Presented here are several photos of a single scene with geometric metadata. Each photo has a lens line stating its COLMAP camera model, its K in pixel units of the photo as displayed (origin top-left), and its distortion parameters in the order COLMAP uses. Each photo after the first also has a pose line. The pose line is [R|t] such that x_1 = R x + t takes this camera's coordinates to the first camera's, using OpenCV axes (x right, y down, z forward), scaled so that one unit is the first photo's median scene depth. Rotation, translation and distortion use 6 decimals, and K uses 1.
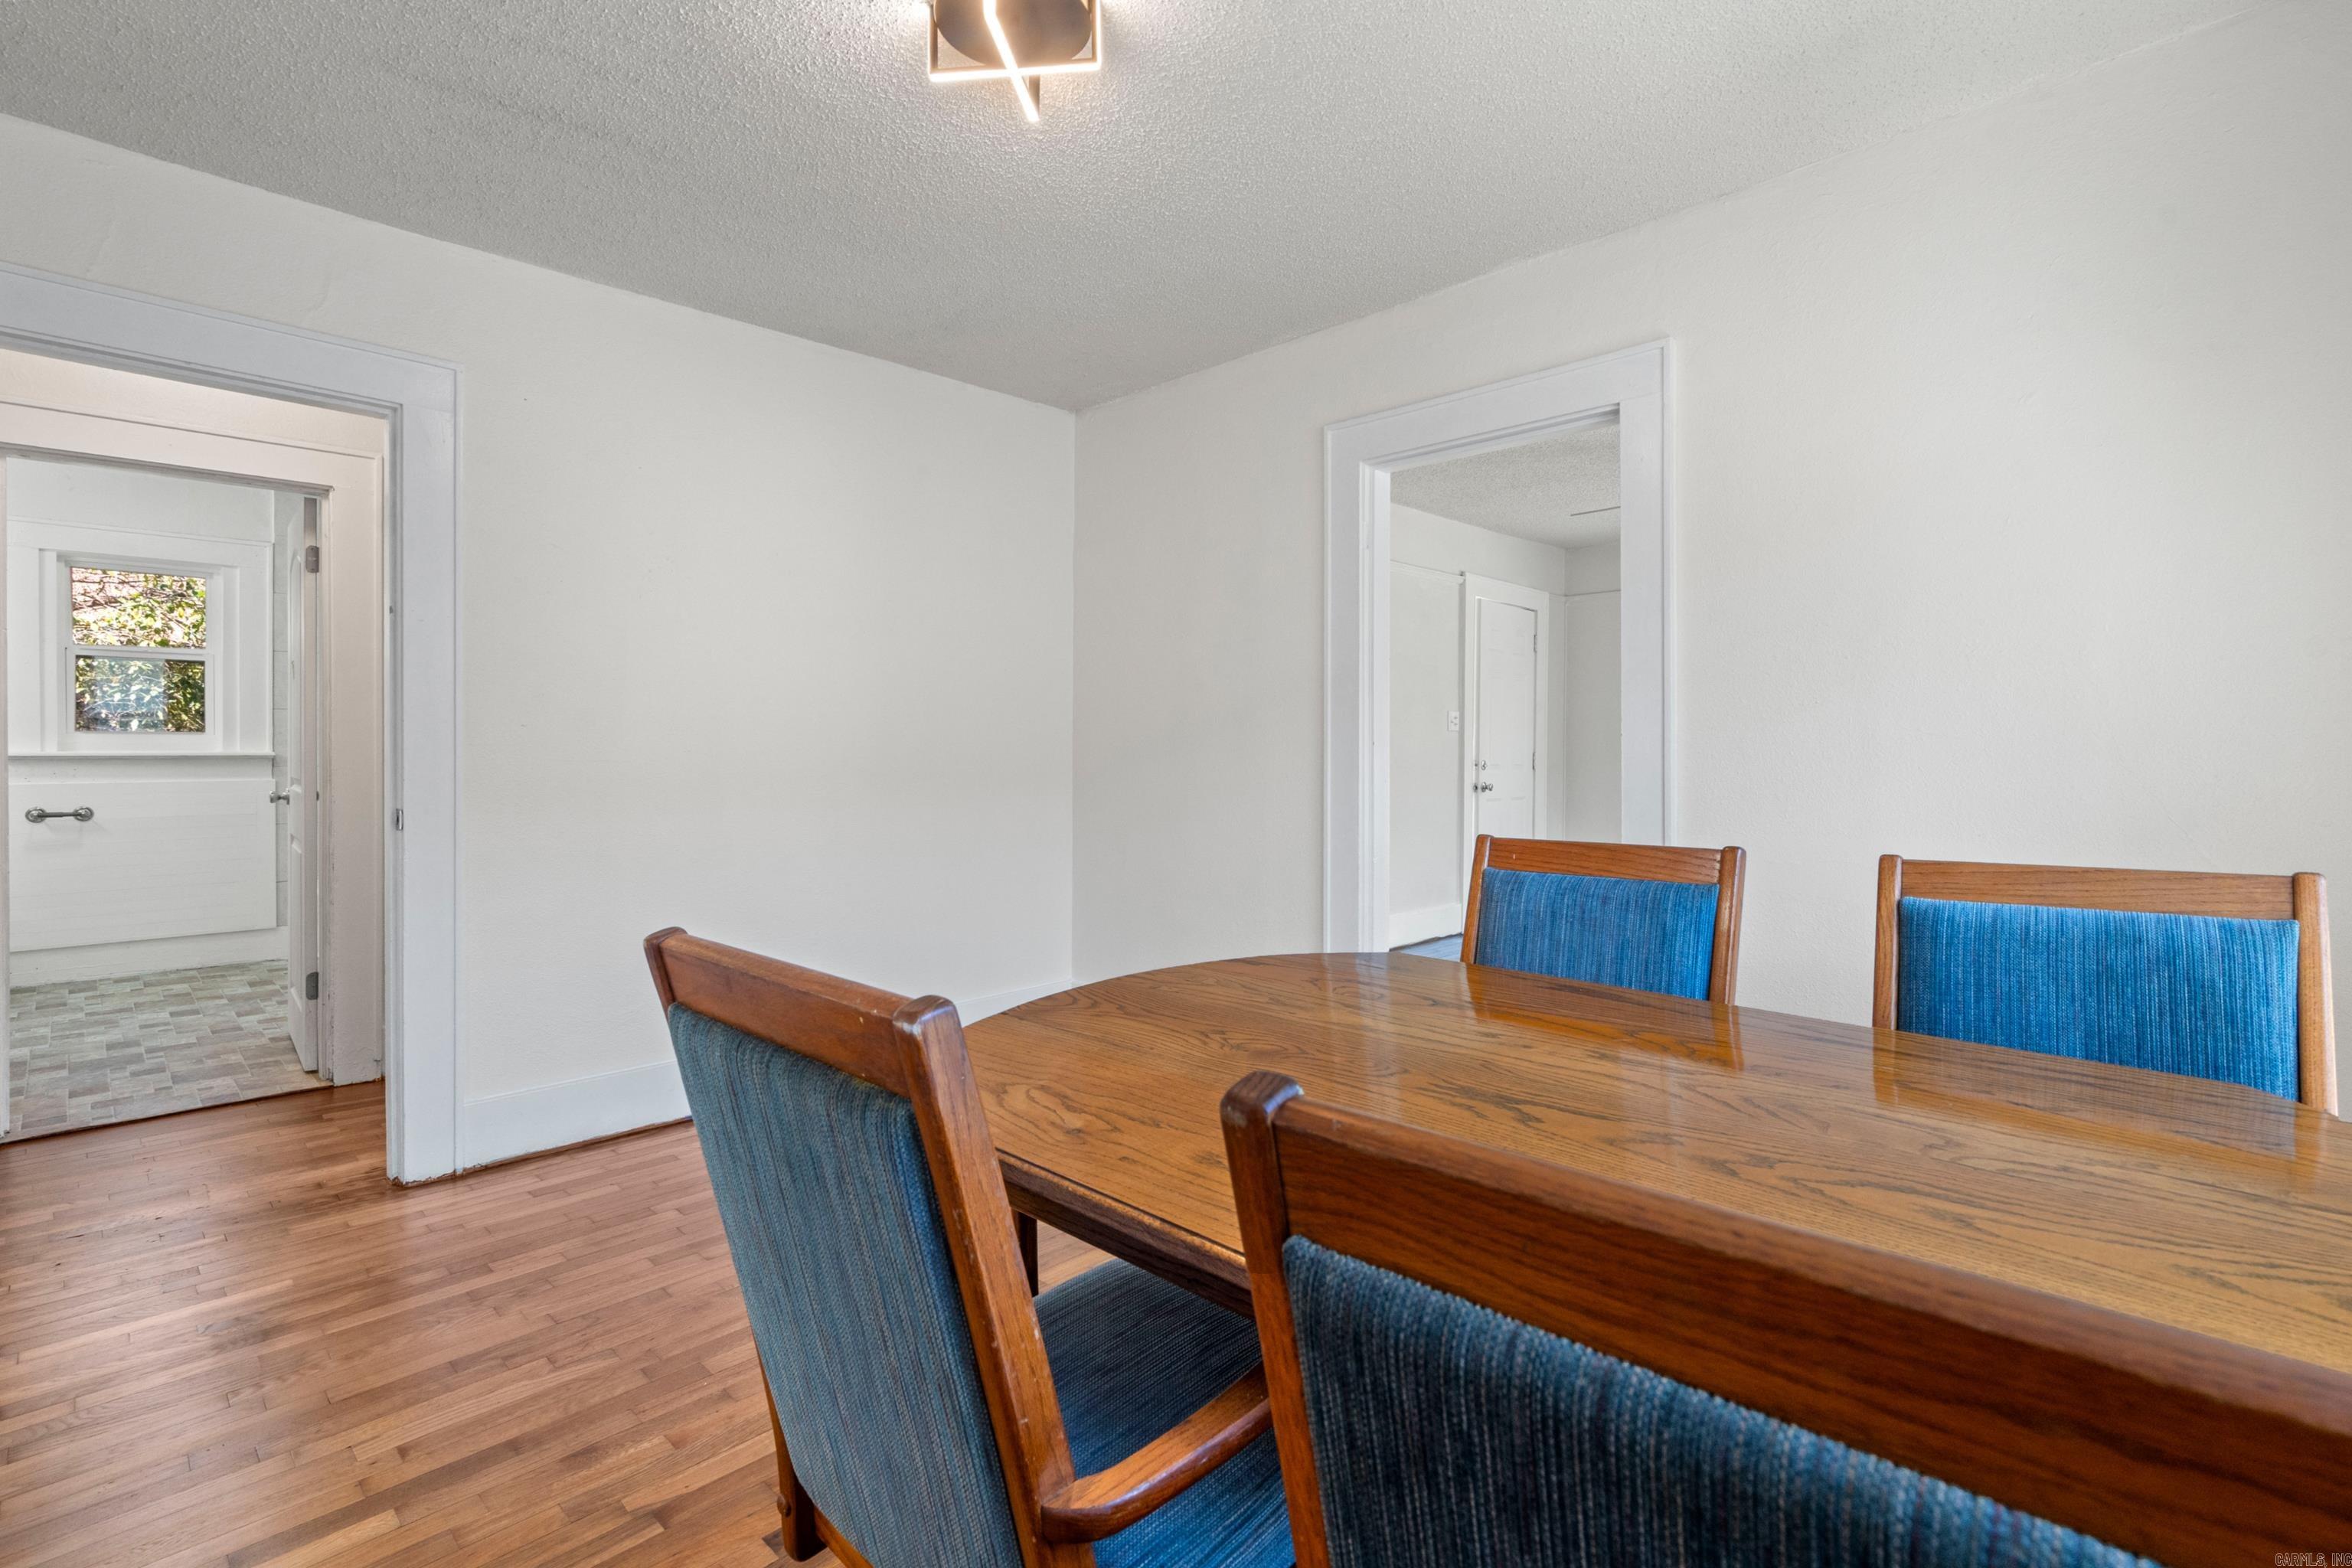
lens RADIAL K [[1072.7, 0, 1148.6], [0, 1072.7, 752.1], [0, 0, 1]] dist [-0.003848, 0.002470]
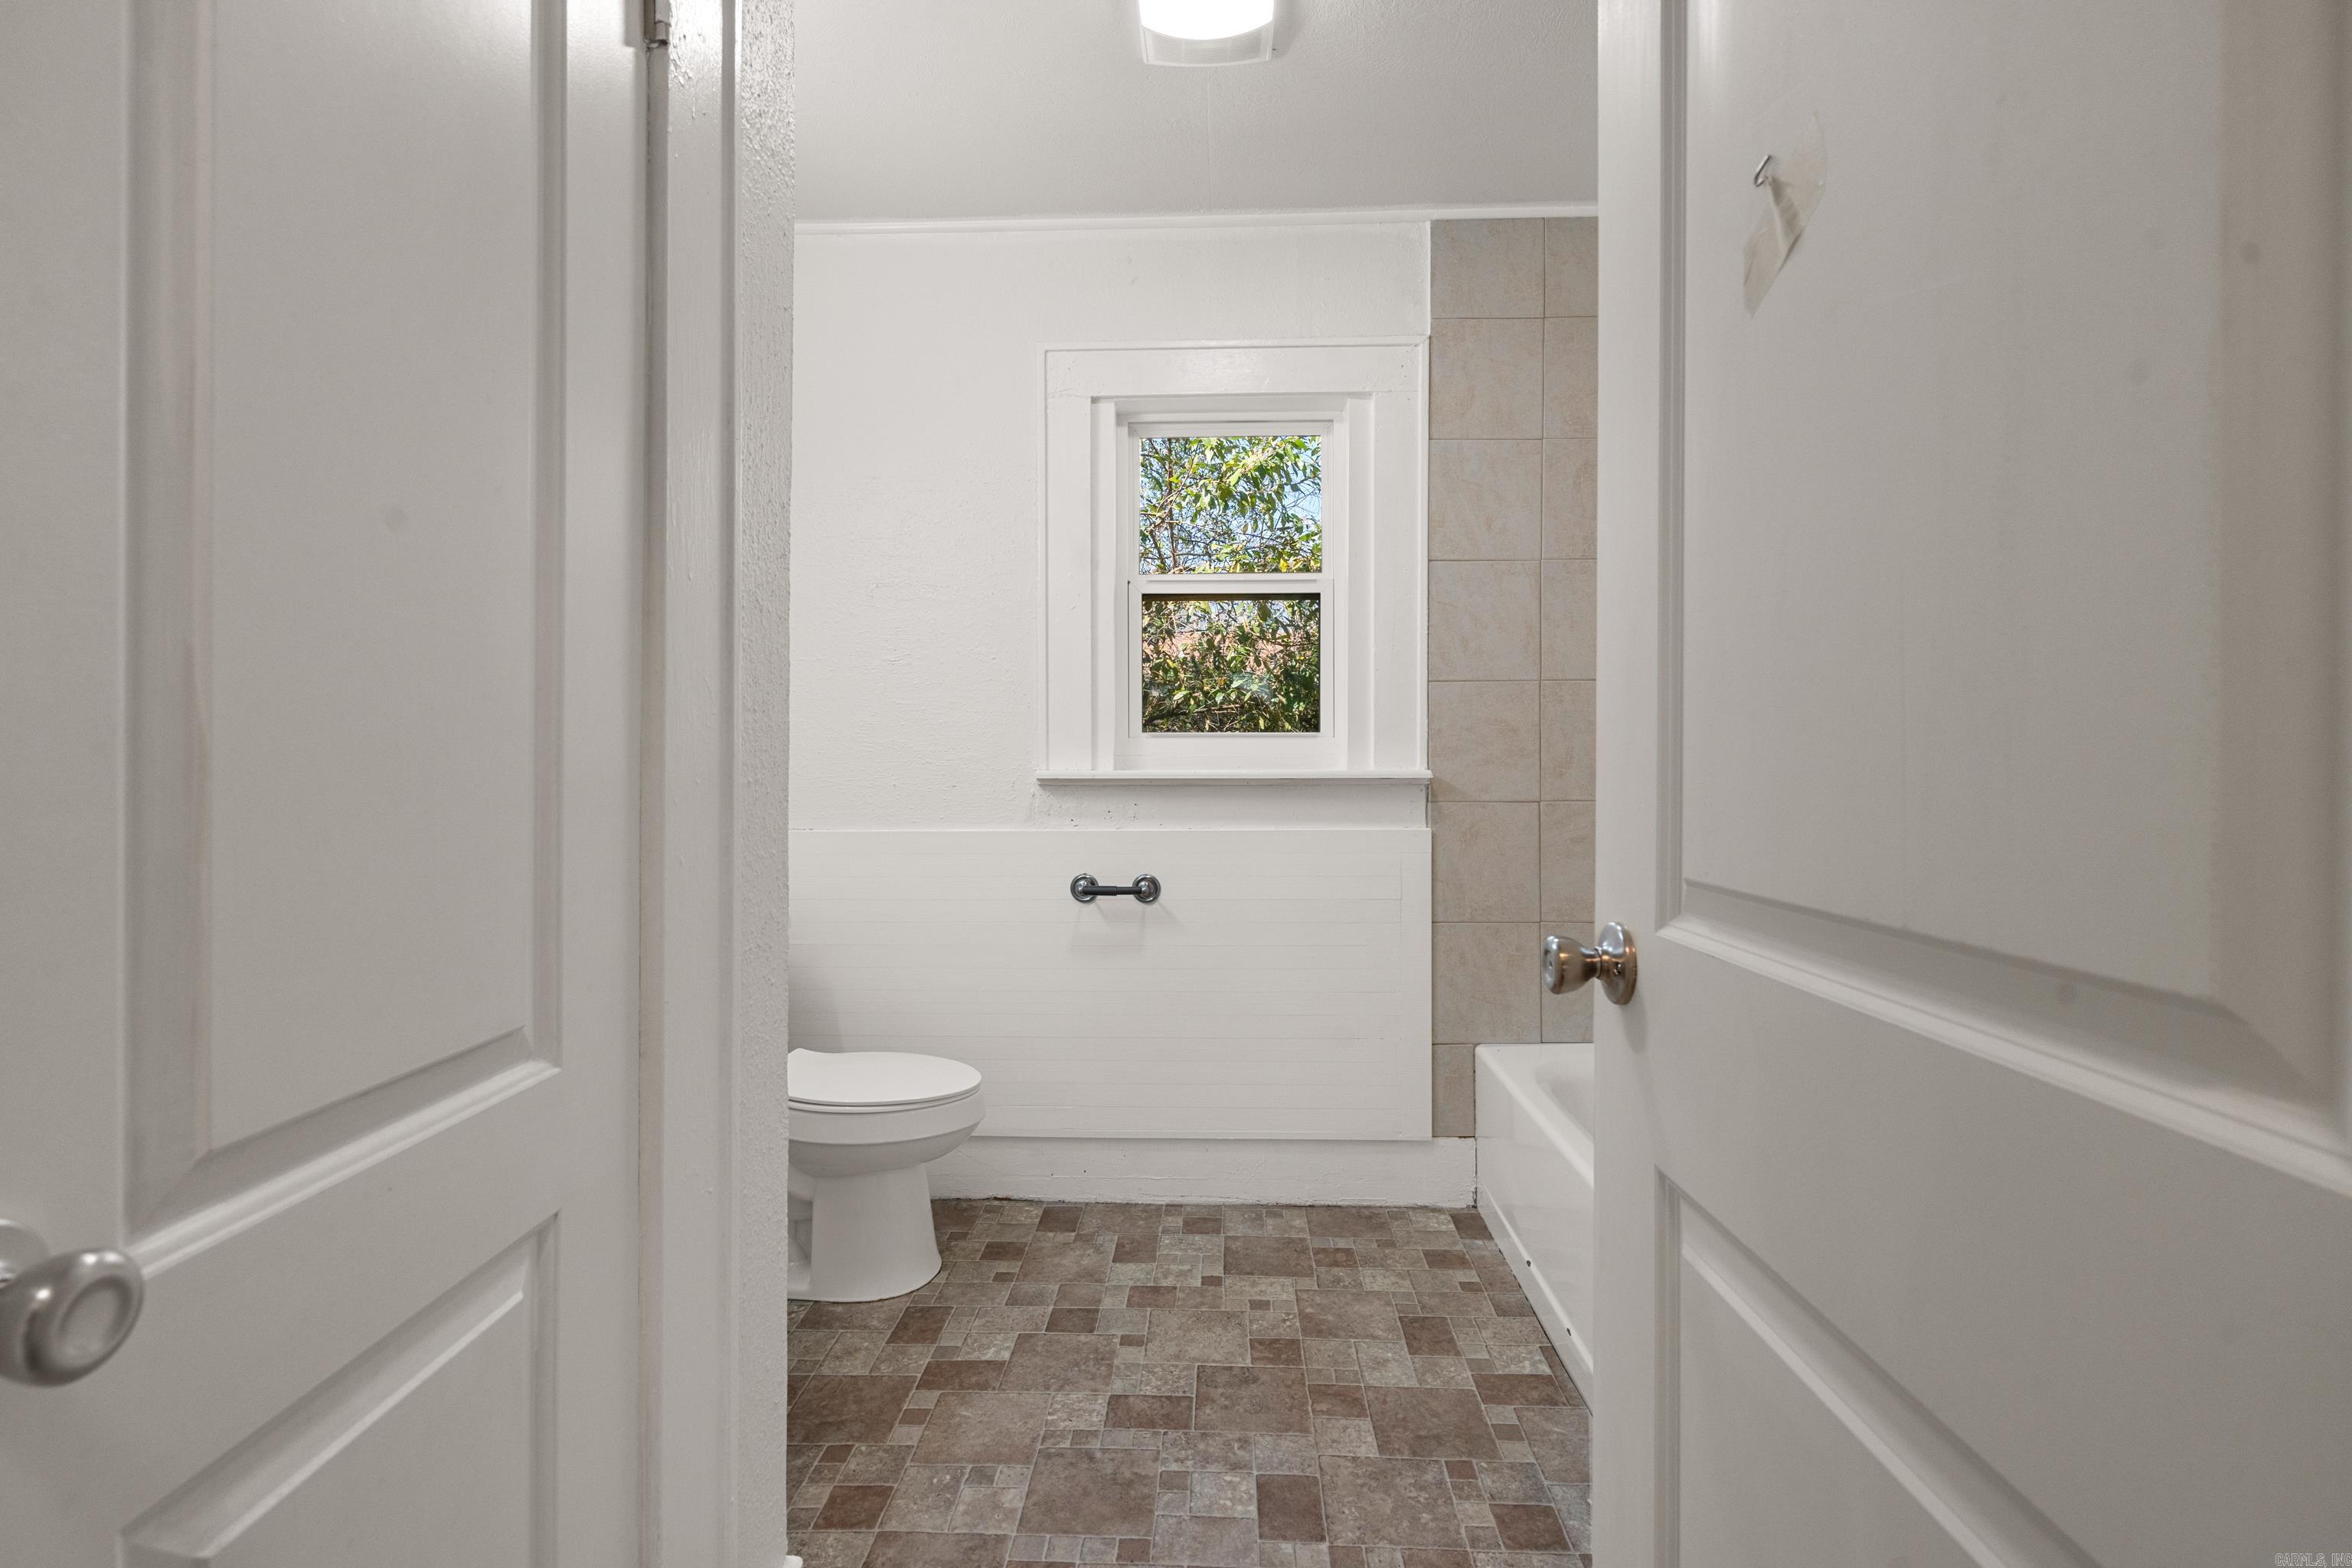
lens RADIAL K [[1072.7, 0, 1180.0], [0, 1072.7, 777.5], [0, 0, 1]] dist [-0.003848, 0.002470]
pose [[0.675314, 0.002215, -0.737527, -0.583254], [-0.003680, 0.999993, -0.000366, 0.002724], [0.737521, 0.002961, 0.675318, 0.643910]]
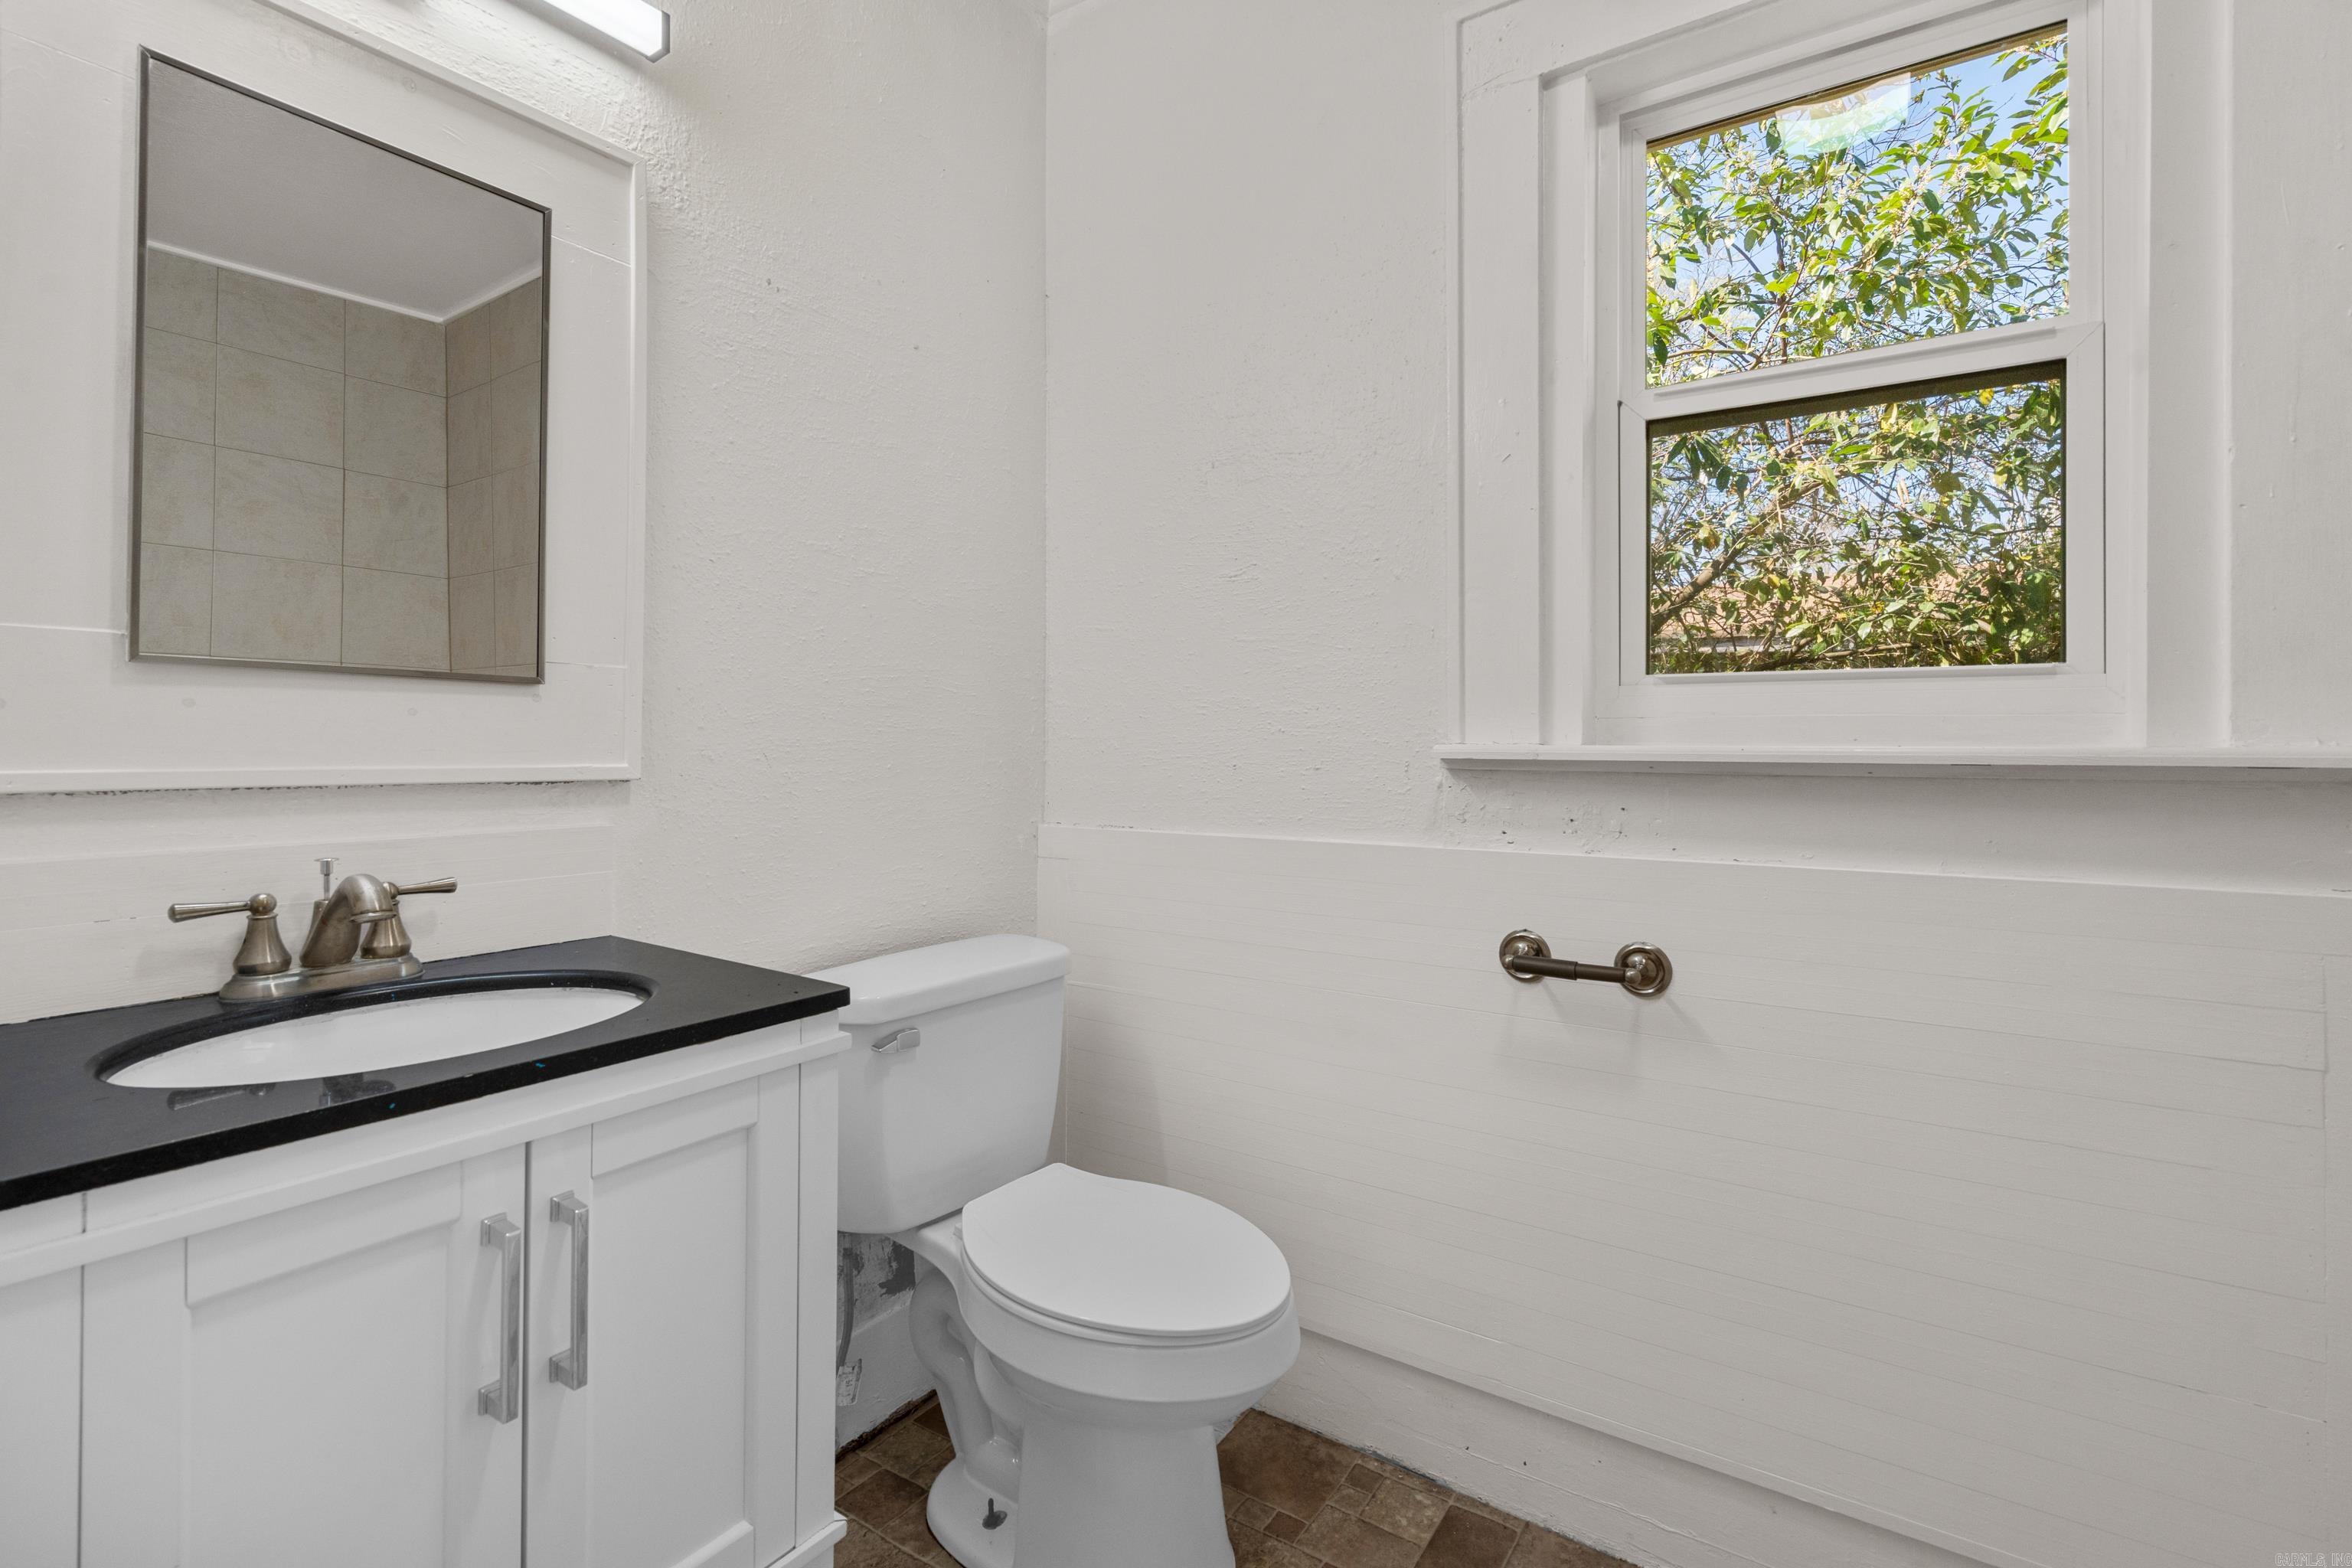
lens RADIAL K [[1072.7, 0, 1190.0], [0, 1072.7, 741.0], [0, 0, 1]] dist [-0.003848, 0.002470]
pose [[0.183892, -0.002448, -0.982943, -0.729802], [-0.007556, 0.999964, -0.003903, -0.000059], [0.982917, 0.008144, 0.183867, 0.818782]]
